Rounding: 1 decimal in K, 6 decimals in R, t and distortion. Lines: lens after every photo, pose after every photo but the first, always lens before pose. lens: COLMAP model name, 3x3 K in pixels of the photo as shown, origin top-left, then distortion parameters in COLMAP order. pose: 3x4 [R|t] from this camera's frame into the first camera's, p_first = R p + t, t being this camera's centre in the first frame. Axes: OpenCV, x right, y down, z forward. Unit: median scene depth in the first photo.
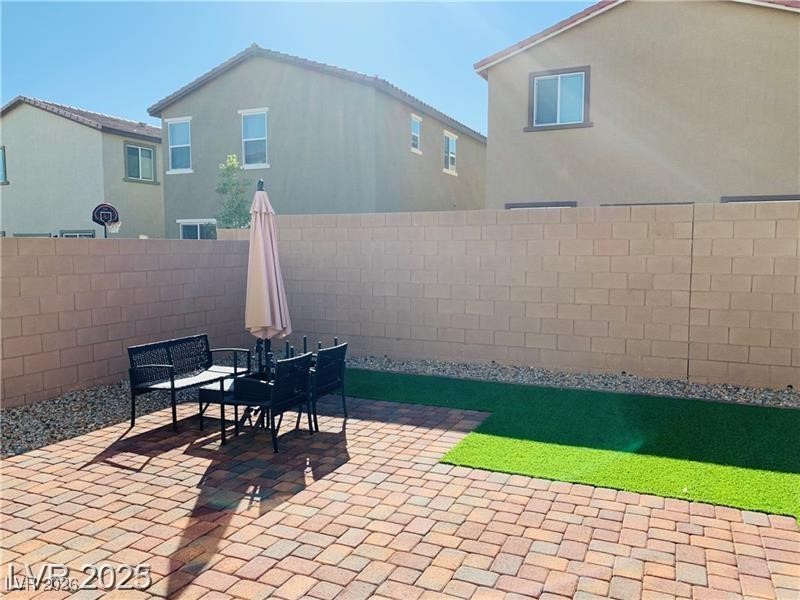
lens RADIAL K [[602.5, 0, 401.4], [0, 602.5, 325.5], [0, 0, 1]] dist [0.007345, 0.001303]
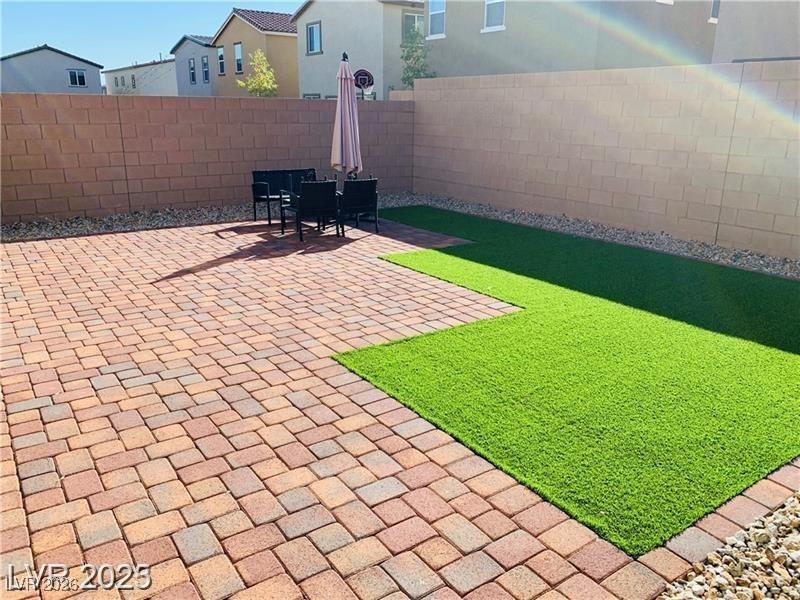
lens RADIAL K [[625.2, 0, 401.6], [0, 625.2, 293.1], [0, 0, 1]] dist [0.048198, -0.041784]
pose [[0.861235, 0.153540, -0.484458, 0.636467], [-0.078787, 0.982083, 0.171190, 0.036218], [0.502063, -0.109265, 0.857901, -0.204250]]
